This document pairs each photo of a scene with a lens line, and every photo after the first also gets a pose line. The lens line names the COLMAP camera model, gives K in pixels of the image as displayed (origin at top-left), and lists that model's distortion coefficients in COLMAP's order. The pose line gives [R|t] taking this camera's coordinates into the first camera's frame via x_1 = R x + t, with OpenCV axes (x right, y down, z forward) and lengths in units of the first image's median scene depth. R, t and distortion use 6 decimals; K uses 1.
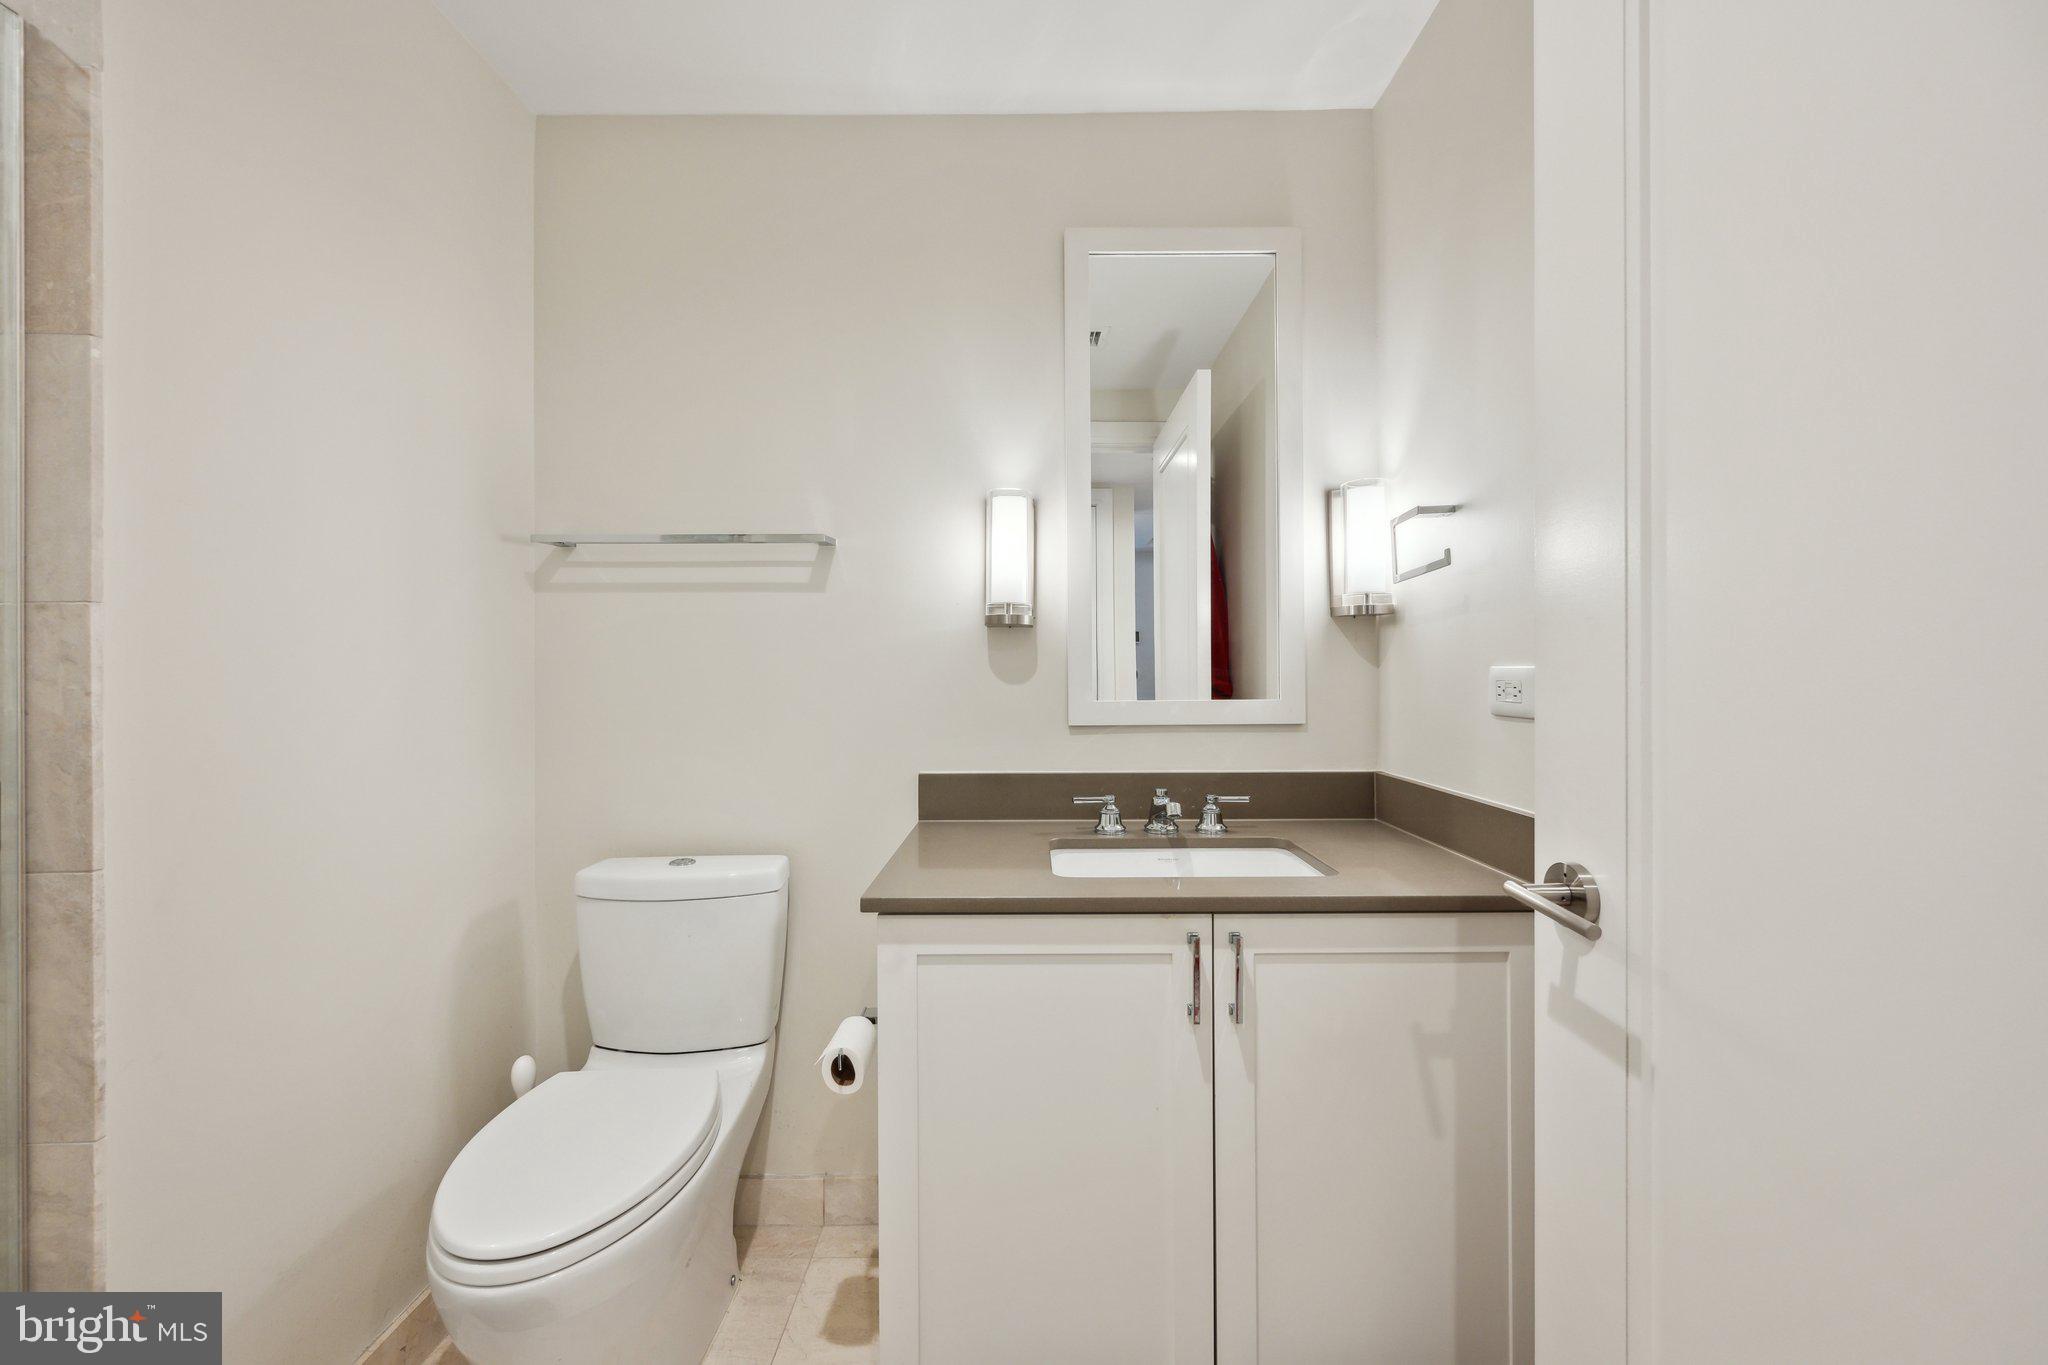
lens RADIAL K [[807.5, 0, 1019.4], [0, 807.5, 675.9], [0, 0, 1]] dist [-0.002344, 0.000029]
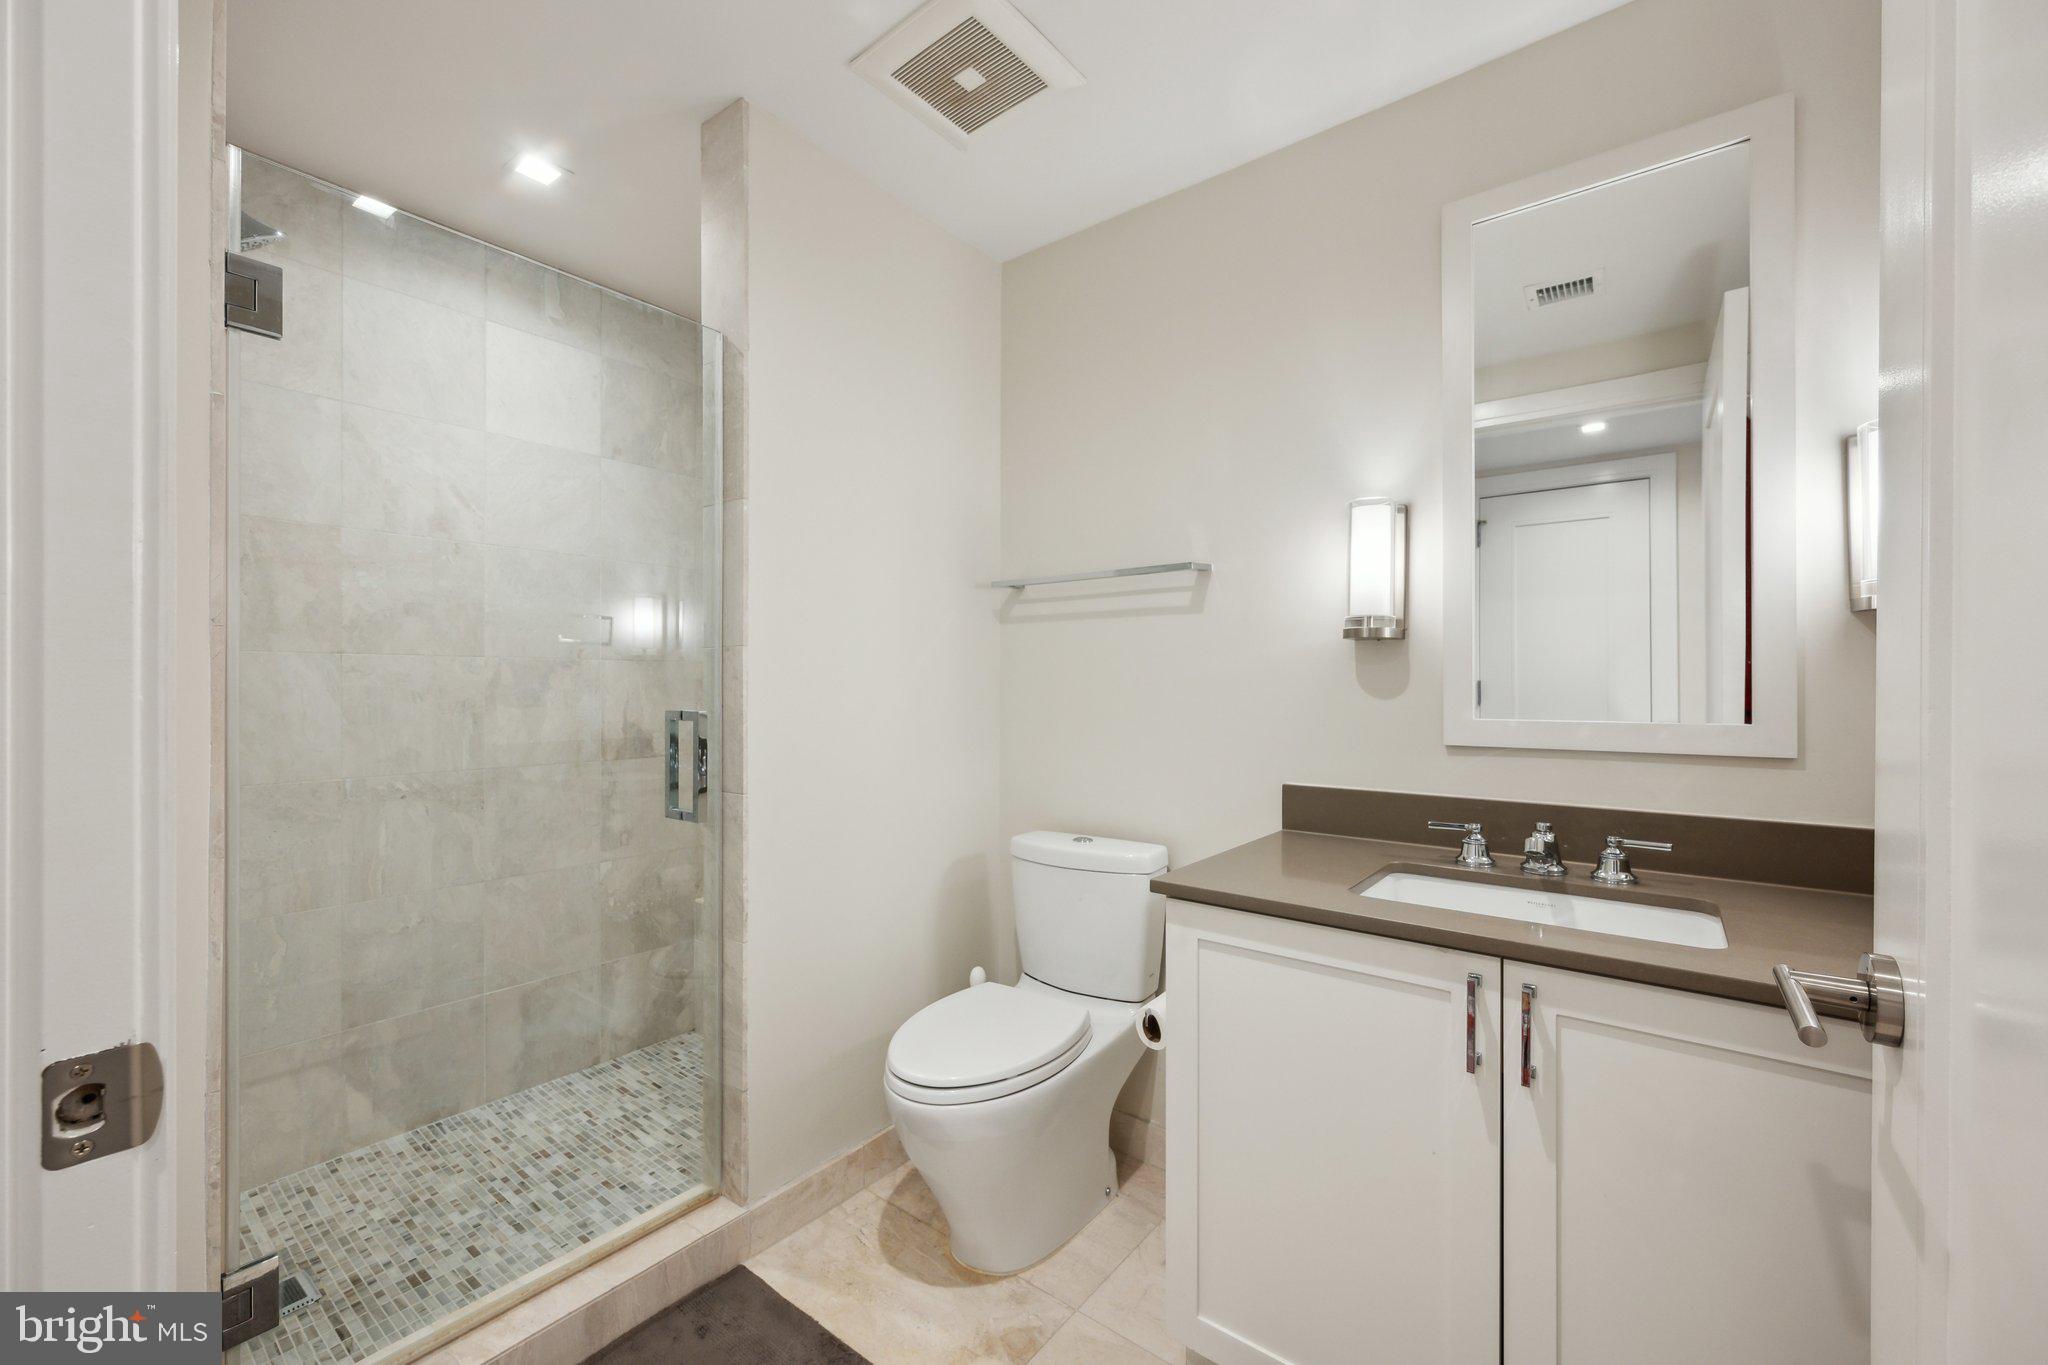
lens RADIAL K [[809.0, 0, 1018.9], [0, 809.0, 690.5], [0, 0, 1]] dist [0.000203, -0.000140]
pose [[0.785271, 0.008933, -0.619088, 0.281614], [-0.006477, 0.999960, 0.006214, -0.003900], [0.619118, -0.000870, 0.785297, -0.029460]]
